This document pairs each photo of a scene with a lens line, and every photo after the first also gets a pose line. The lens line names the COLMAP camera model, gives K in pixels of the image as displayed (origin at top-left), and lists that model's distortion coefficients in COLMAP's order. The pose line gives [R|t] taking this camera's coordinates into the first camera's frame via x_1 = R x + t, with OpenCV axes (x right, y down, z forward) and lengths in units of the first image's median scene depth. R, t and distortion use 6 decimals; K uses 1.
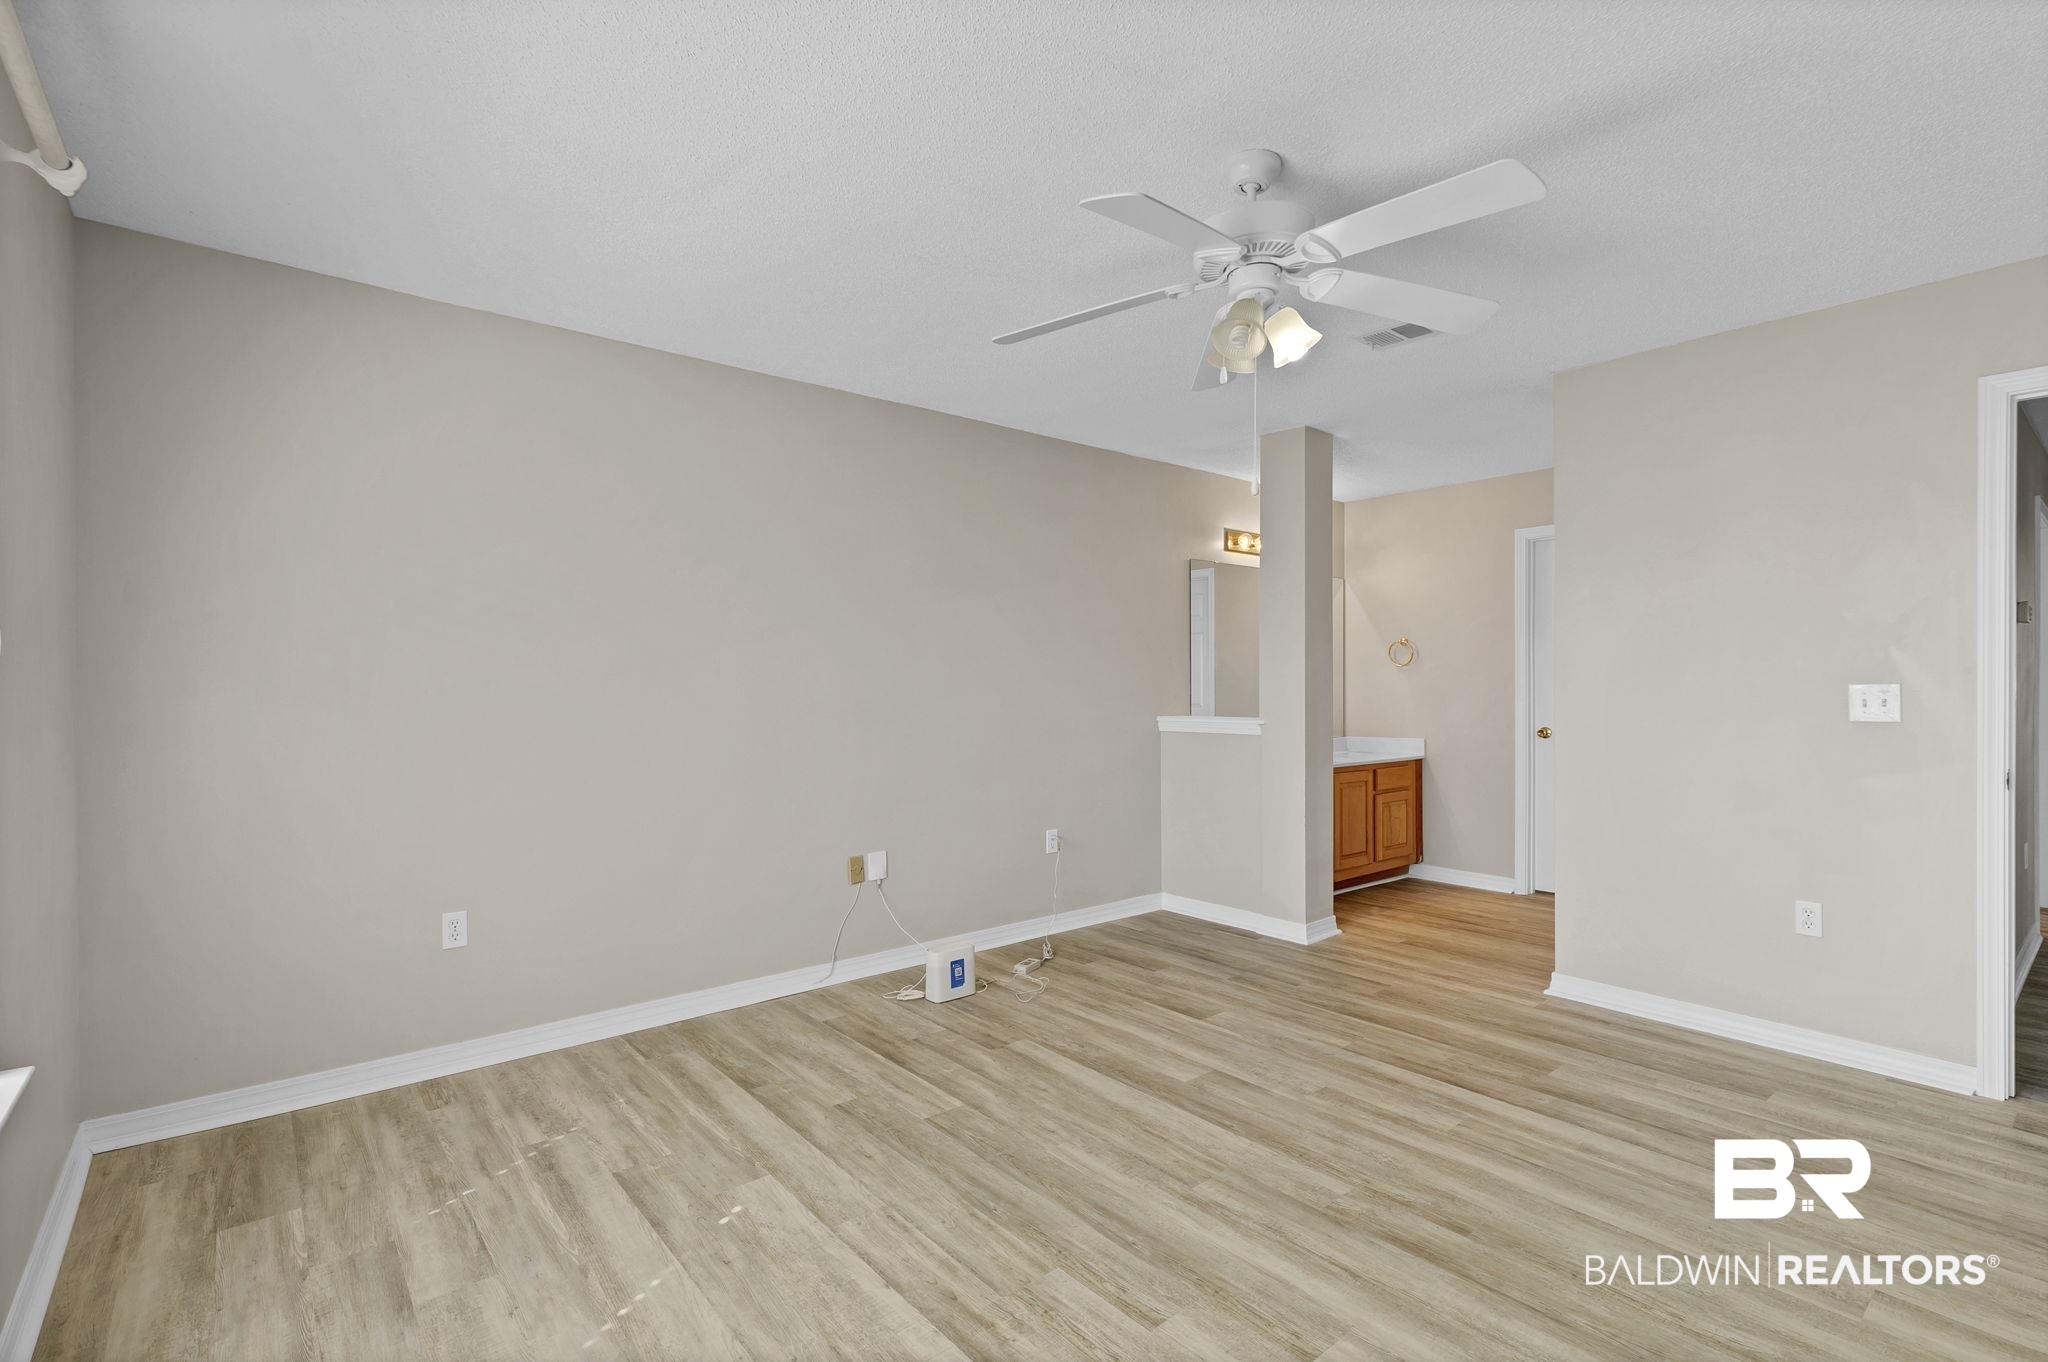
lens RADIAL K [[960.0, 0, 1039.2], [0, 960.0, 680.0], [0, 0, 1]] dist [0.010317, -0.000789]
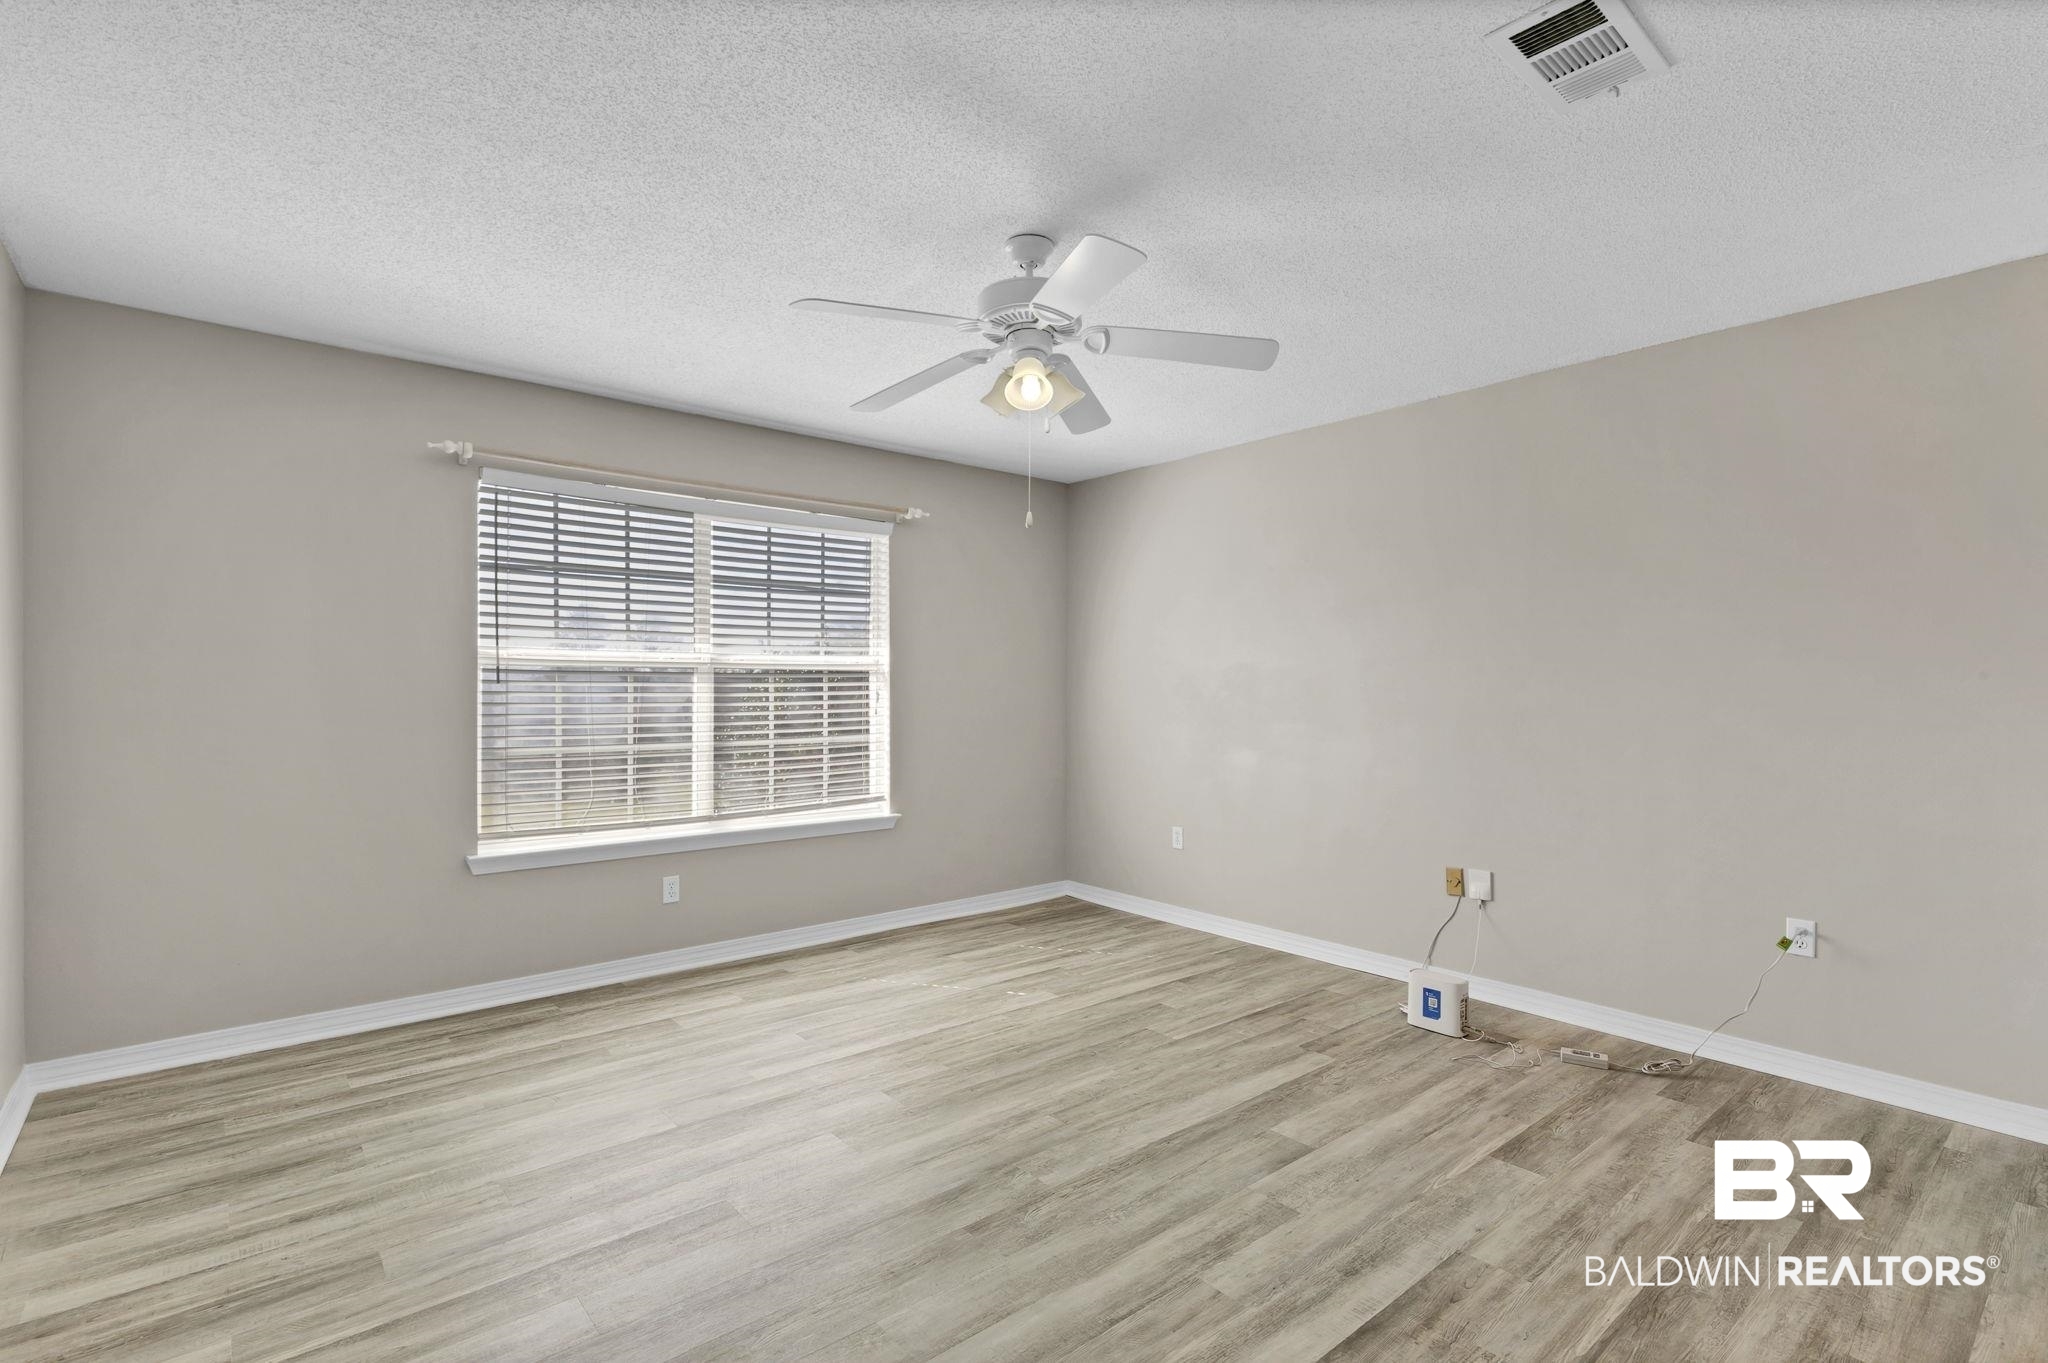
lens RADIAL K [[960.0, 0, 1033.8], [0, 960.0, 686.0], [0, 0, 1]] dist [0.010317, -0.000789]
pose [[-0.008081, -0.000731, -0.999967, 1.038730], [-0.000601, 1.000000, -0.000726, -0.000189], [0.999967, 0.000595, -0.008081, 0.765431]]
